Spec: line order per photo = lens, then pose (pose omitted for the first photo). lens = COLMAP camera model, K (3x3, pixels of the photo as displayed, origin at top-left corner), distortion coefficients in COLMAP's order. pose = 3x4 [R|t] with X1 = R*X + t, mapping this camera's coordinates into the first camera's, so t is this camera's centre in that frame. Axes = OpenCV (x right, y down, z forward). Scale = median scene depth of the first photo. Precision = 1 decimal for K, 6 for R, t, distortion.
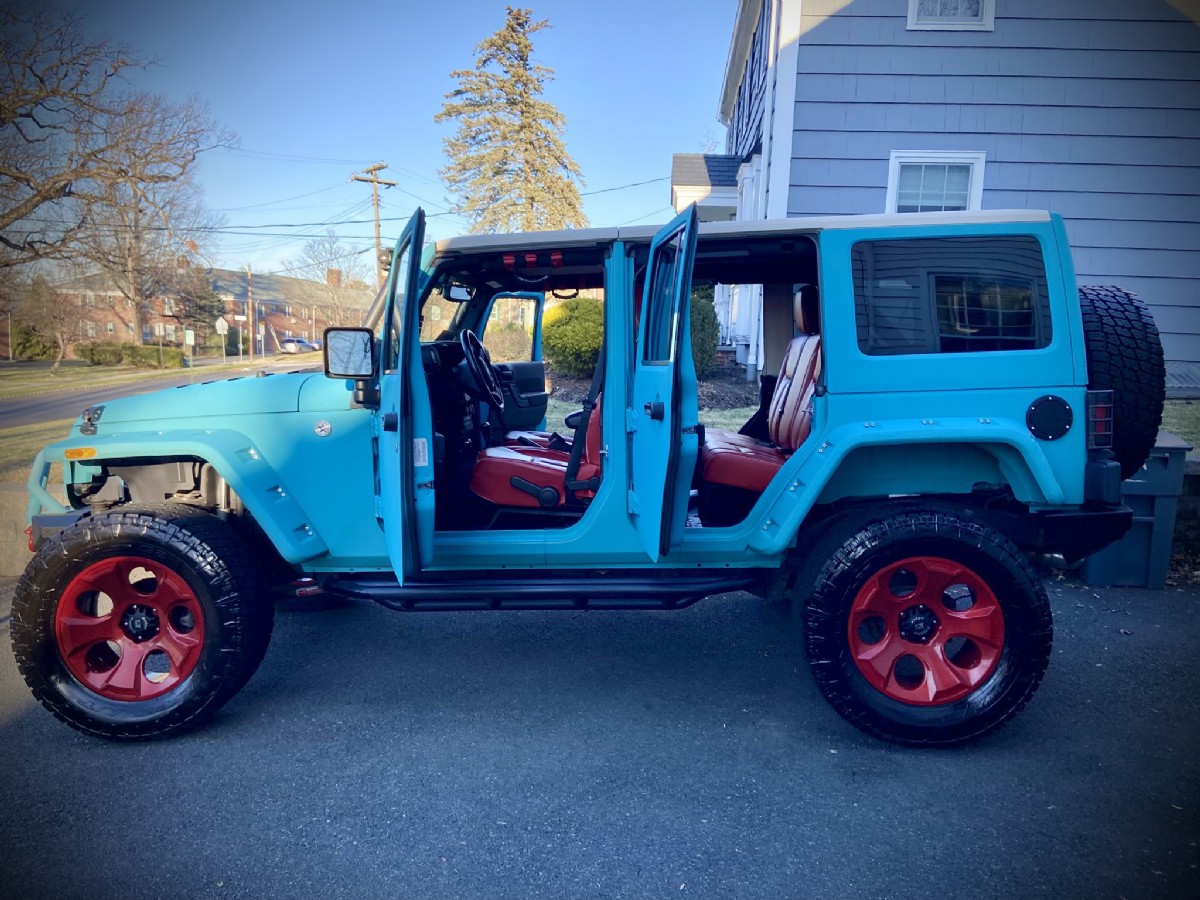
lens RADIAL K [[912.5, 0, 588.6], [0, 912.5, 443.7], [0, 0, 1]] dist [0.063335, -0.055851]
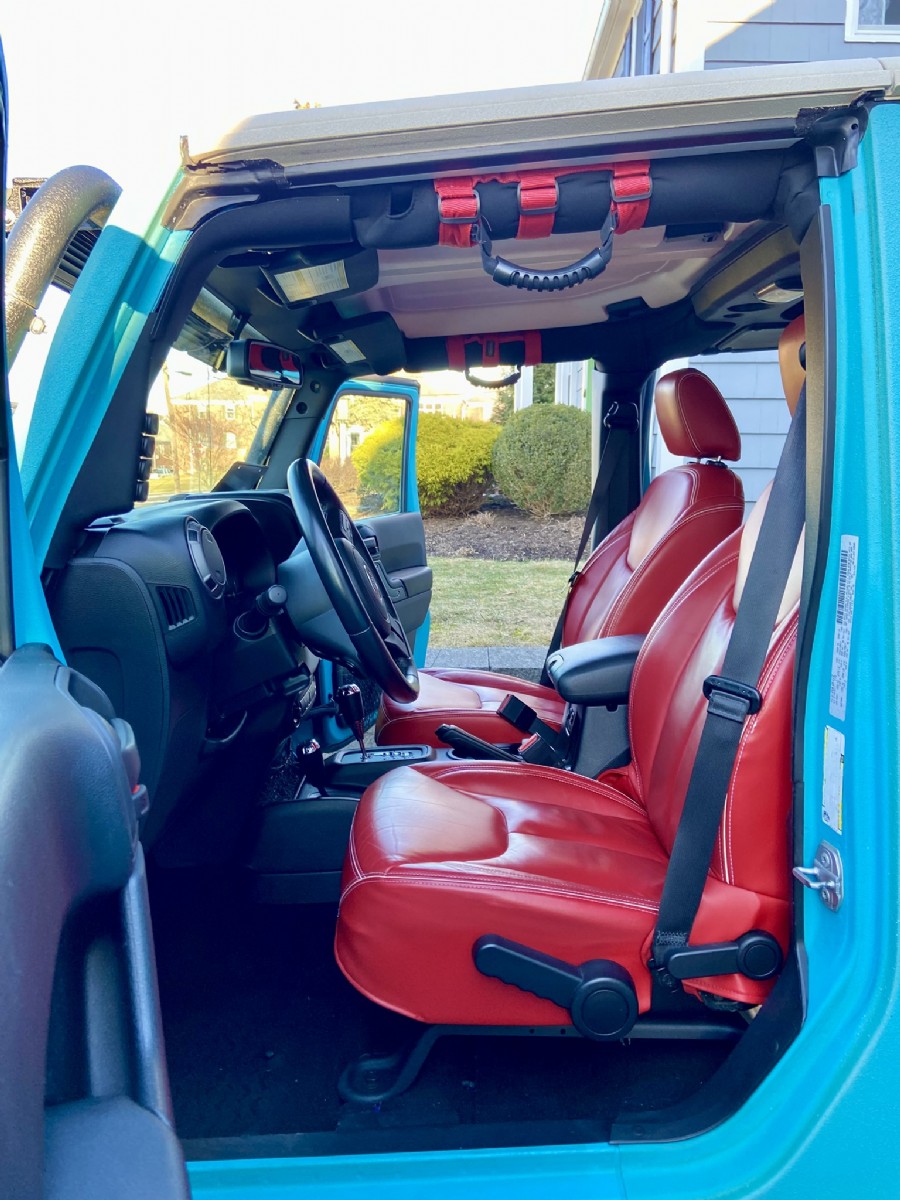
lens RADIAL K [[912.5, 0, 449.4], [0, 912.5, 599.3], [0, 0, 1]] dist [0.063335, -0.055851]
pose [[0.997504, -0.037926, 0.059568, -0.108036], [0.035887, 0.998745, 0.034925, -0.088054], [-0.060818, -0.032700, 0.997613, 0.700012]]
